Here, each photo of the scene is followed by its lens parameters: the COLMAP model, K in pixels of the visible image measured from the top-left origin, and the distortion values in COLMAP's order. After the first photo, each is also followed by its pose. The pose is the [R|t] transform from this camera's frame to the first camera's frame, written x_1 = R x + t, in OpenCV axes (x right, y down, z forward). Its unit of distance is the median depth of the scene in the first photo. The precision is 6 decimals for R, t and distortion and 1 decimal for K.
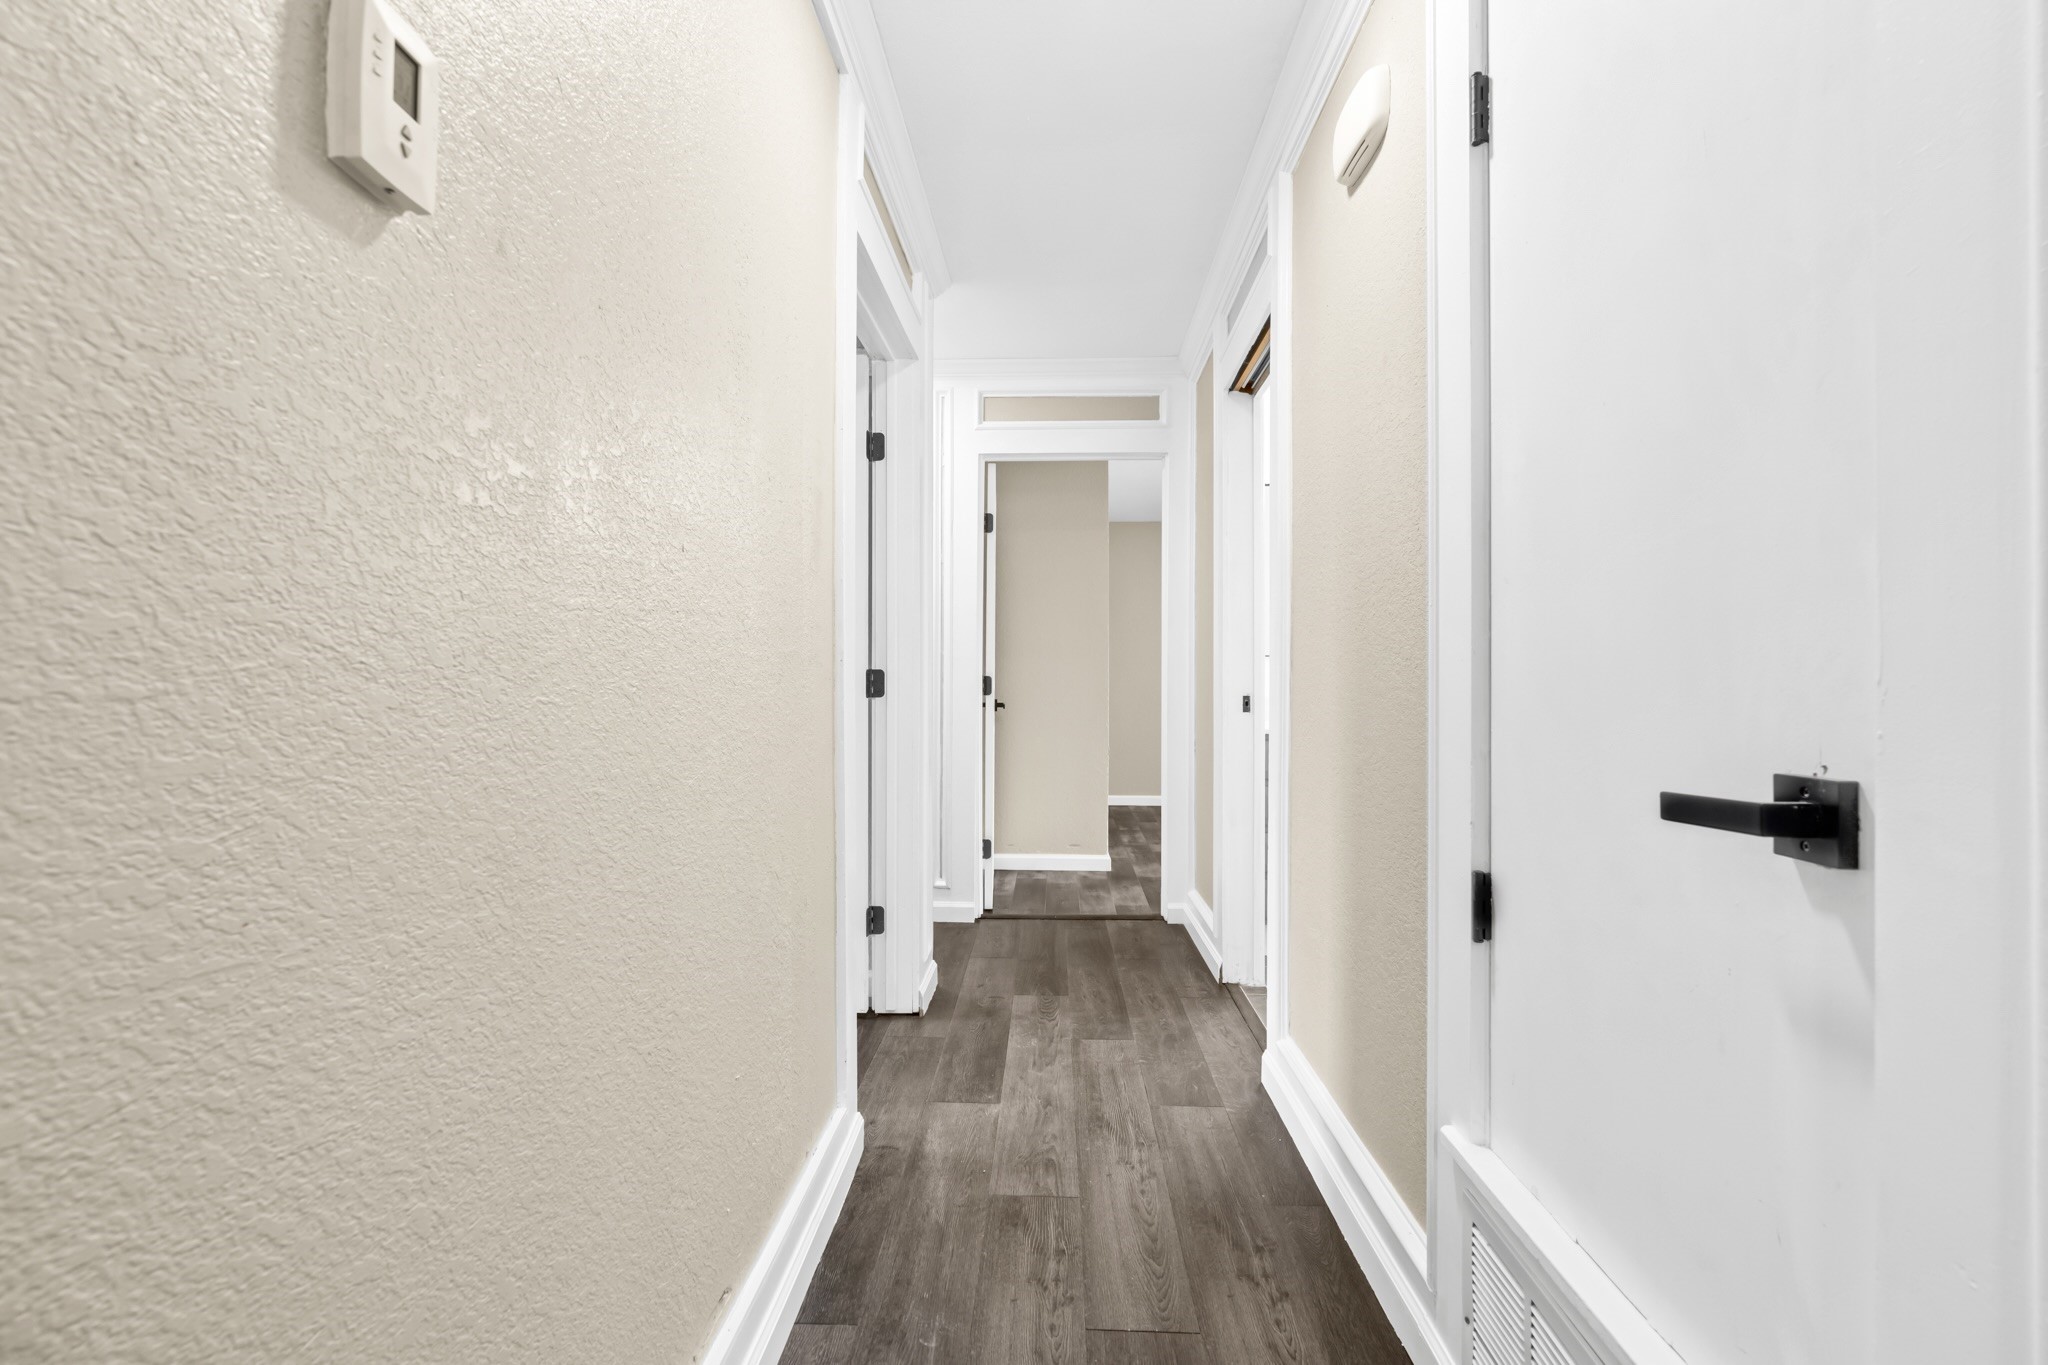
lens RADIAL K [[932.3, 0, 1024.1], [0, 932.3, 677.3], [0, 0, 1]] dist [-0.008256, 0.003175]
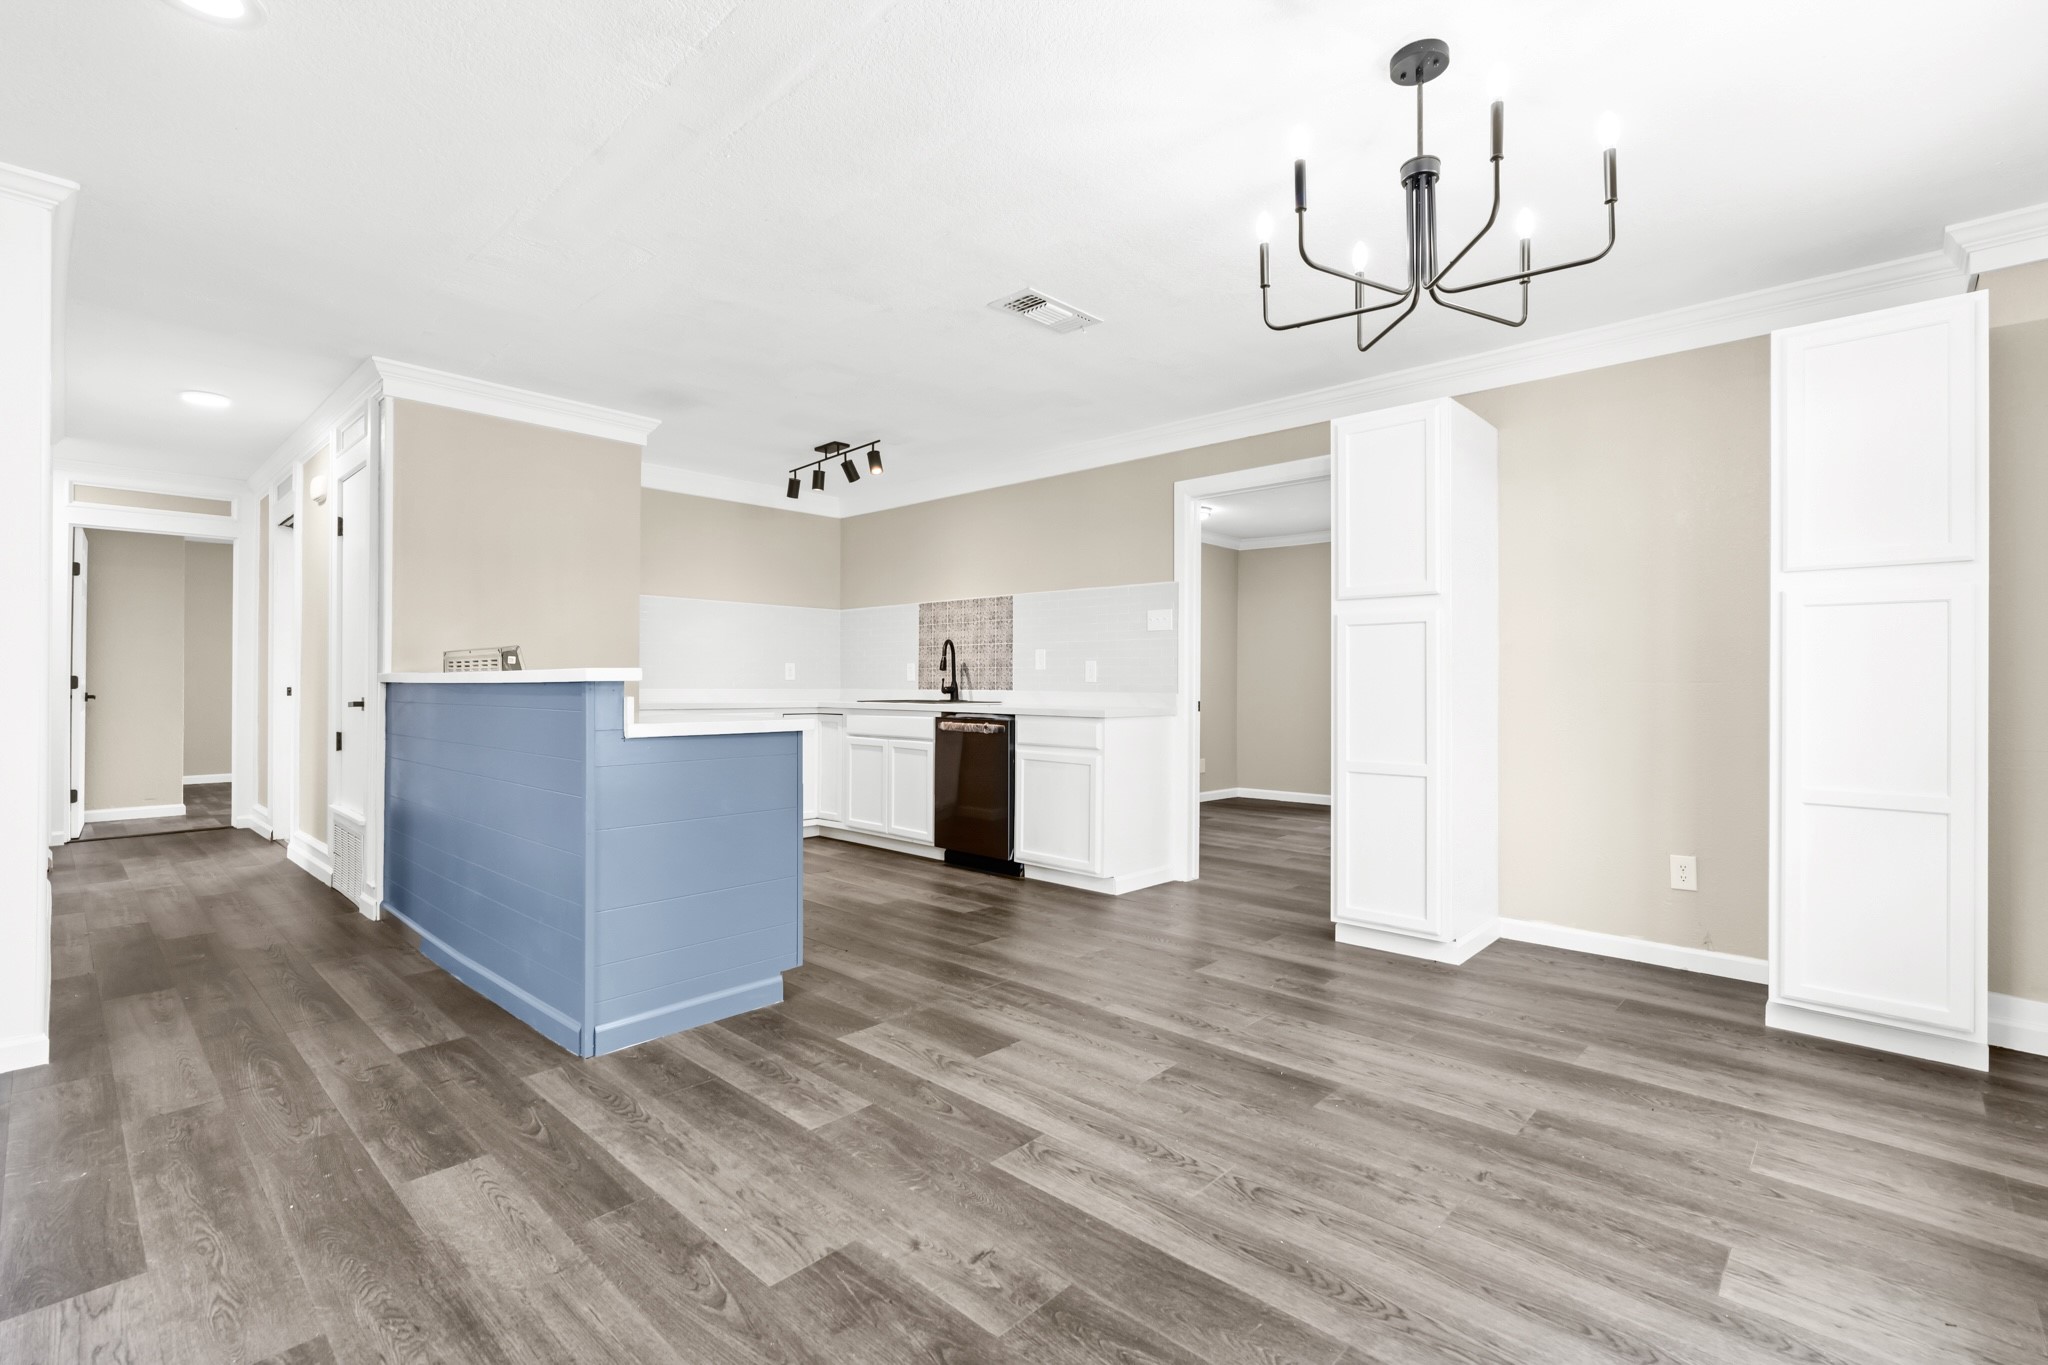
lens RADIAL K [[932.3, 0, 1025.7], [0, 932.3, 669.9], [0, 0, 1]] dist [-0.008256, 0.003175]
pose [[0.661940, 0.006225, 0.749531, -0.145684], [-0.002446, 0.999978, -0.006145, -0.006504], [-0.749553, 0.002234, 0.661941, -1.078145]]
